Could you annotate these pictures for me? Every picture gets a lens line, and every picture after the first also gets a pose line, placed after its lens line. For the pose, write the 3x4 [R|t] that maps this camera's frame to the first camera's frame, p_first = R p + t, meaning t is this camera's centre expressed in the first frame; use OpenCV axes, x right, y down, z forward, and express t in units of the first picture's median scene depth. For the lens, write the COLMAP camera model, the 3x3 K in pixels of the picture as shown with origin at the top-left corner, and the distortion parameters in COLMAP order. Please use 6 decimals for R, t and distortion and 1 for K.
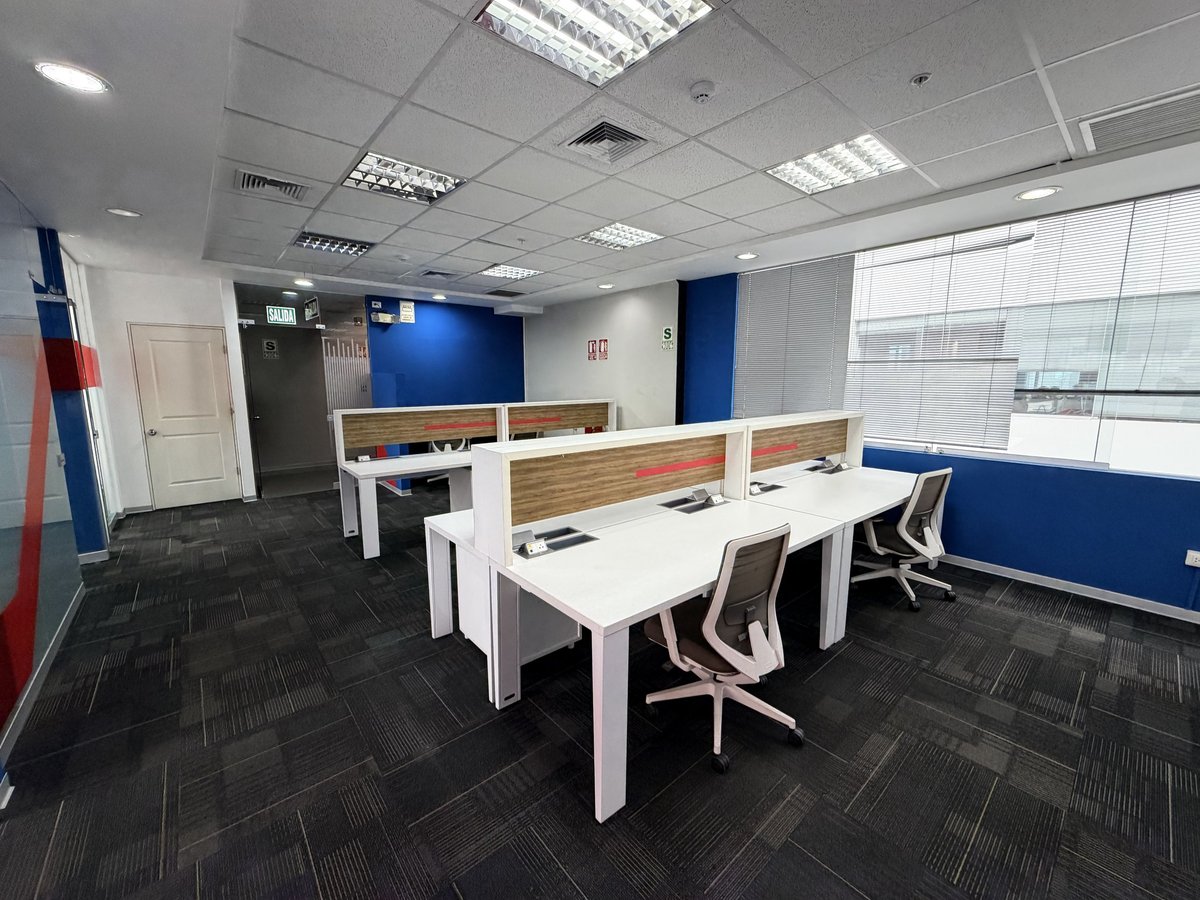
lens RADIAL K [[478.9, 0, 600.6], [0, 478.9, 449.2], [0, 0, 1]] dist [0.000382, 0.000171]
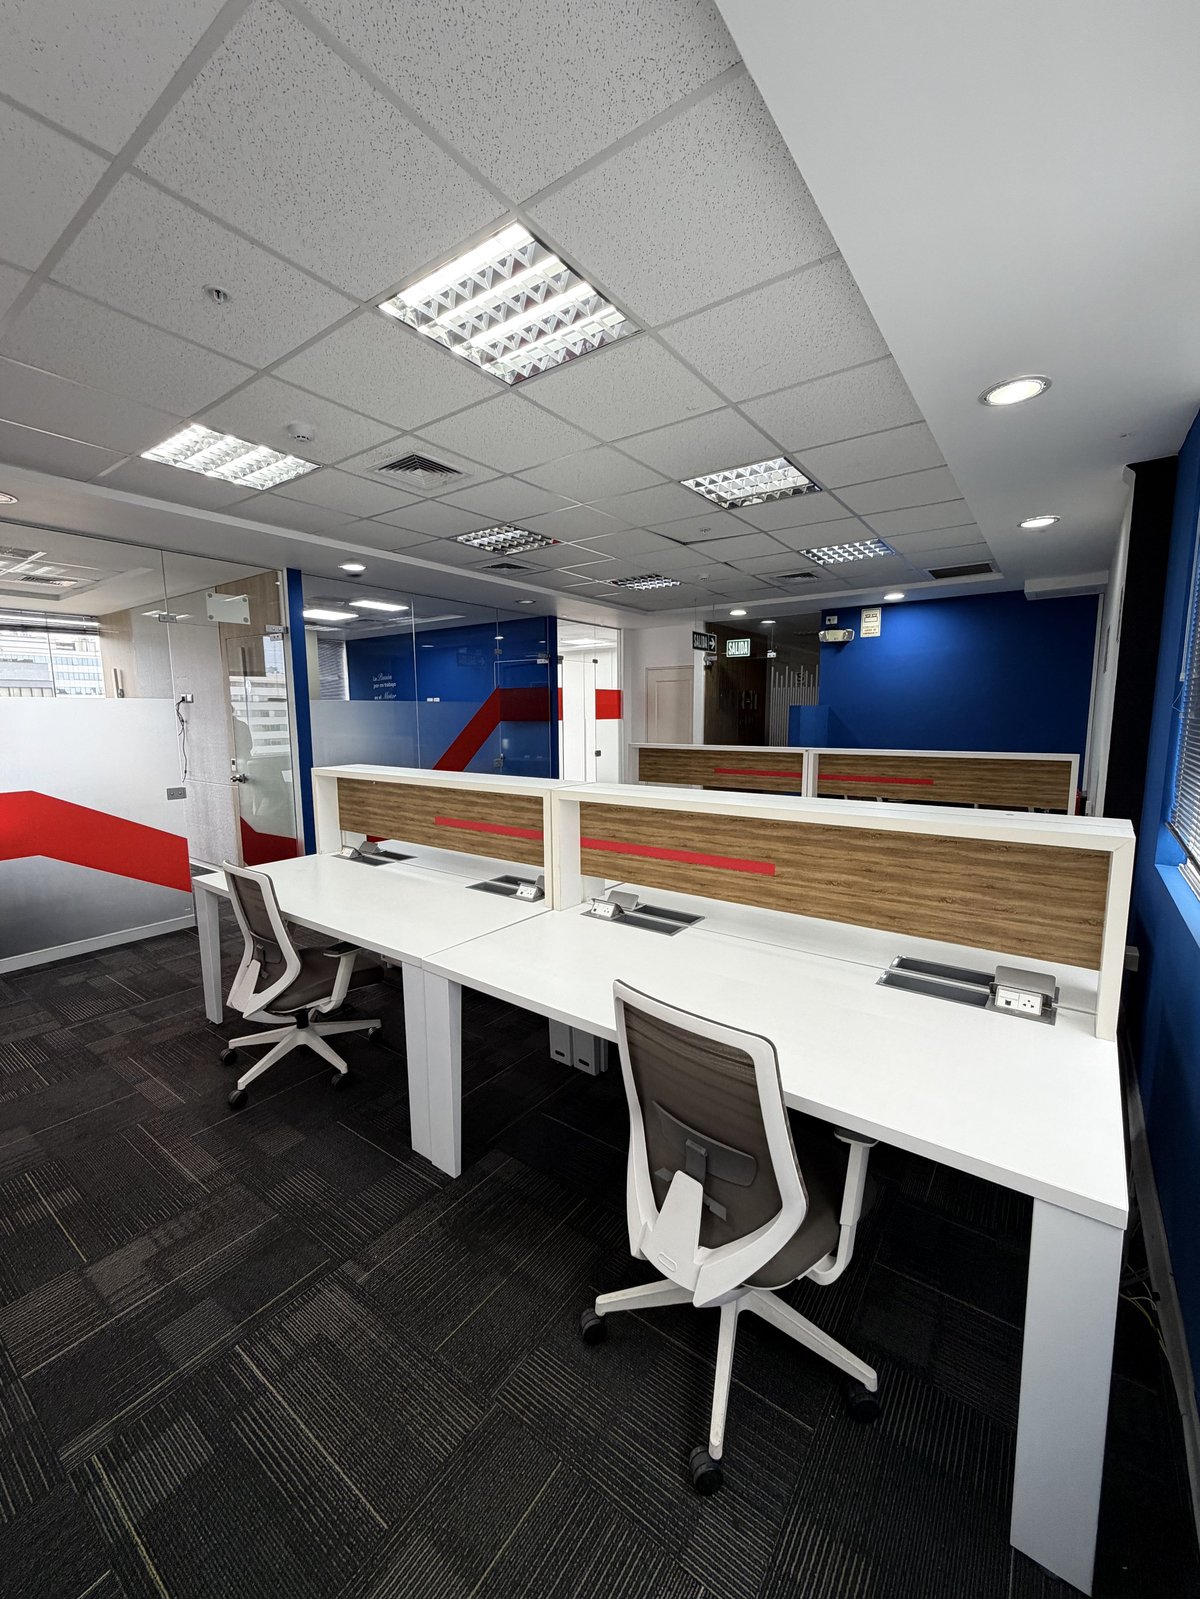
lens RADIAL K [[638.1, 0, 601.4], [0, 638.1, 796.5], [0, 0, 1]] dist [0.000382, 0.000171]
pose [[0.229281, 0.125852, -0.965190, 1.114645], [-0.138146, 0.985776, 0.095719, -0.127568], [0.963507, 0.111391, 0.243405, 0.865292]]
